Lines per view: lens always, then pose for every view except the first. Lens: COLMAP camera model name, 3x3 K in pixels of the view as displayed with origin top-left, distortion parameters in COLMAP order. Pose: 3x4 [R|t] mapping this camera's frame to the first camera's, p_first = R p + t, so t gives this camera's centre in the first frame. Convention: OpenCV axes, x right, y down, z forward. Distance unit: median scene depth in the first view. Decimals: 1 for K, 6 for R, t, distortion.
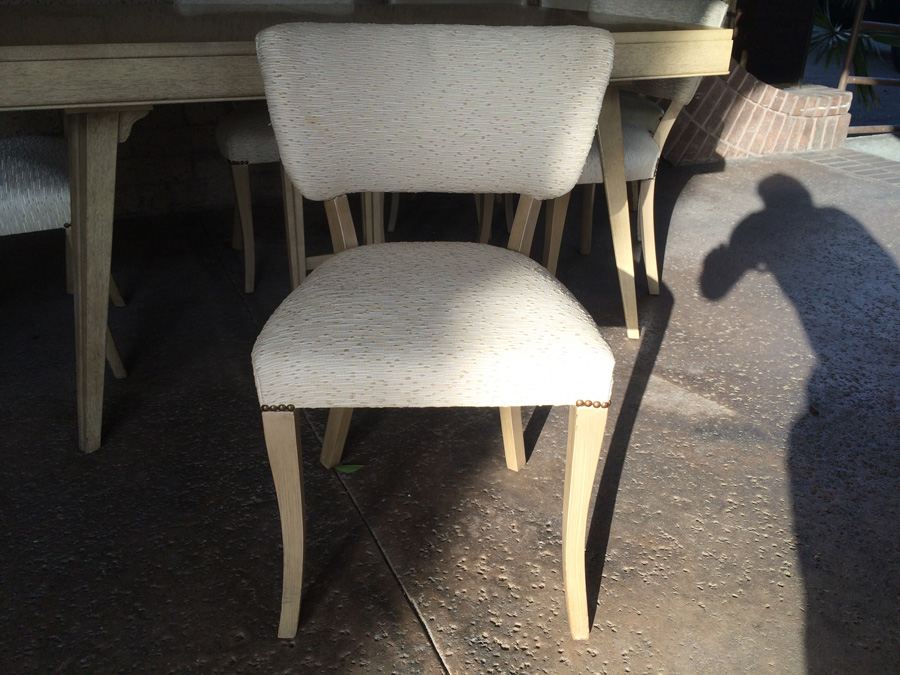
lens RADIAL K [[765.1, 0, 453.0], [0, 765.1, 337.5], [0, 0, 1]] dist [0.079959, -0.104585]
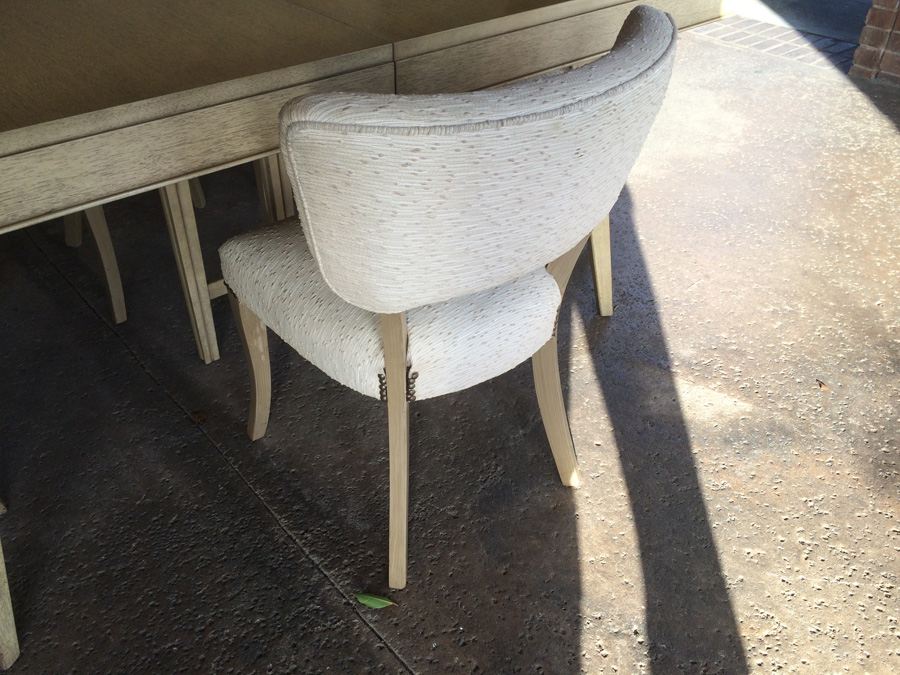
lens RADIAL K [[765.1, 0, 450.3], [0, 765.1, 334.2], [0, 0, 1]] dist [0.079959, -0.104585]
pose [[0.959450, -0.171281, 0.223871, -0.201465], [0.123180, 0.969134, 0.213556, -0.273856], [-0.253539, -0.177320, 0.950934, 0.295141]]
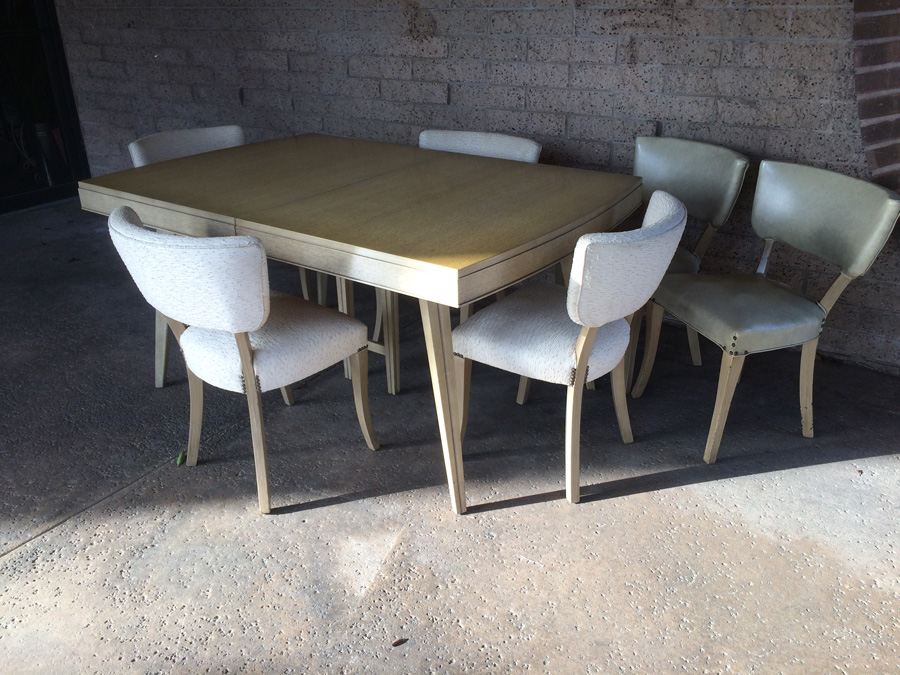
lens RADIAL K [[773.1, 0, 455.5], [0, 773.1, 340.6], [0, 0, 1]] dist [0.064252, -0.084847]
pose [[0.511492, 0.346054, -0.786526, 1.440132], [-0.361239, 0.917107, 0.168587, -0.573641], [0.779668, 0.197893, 0.594101, 0.462207]]
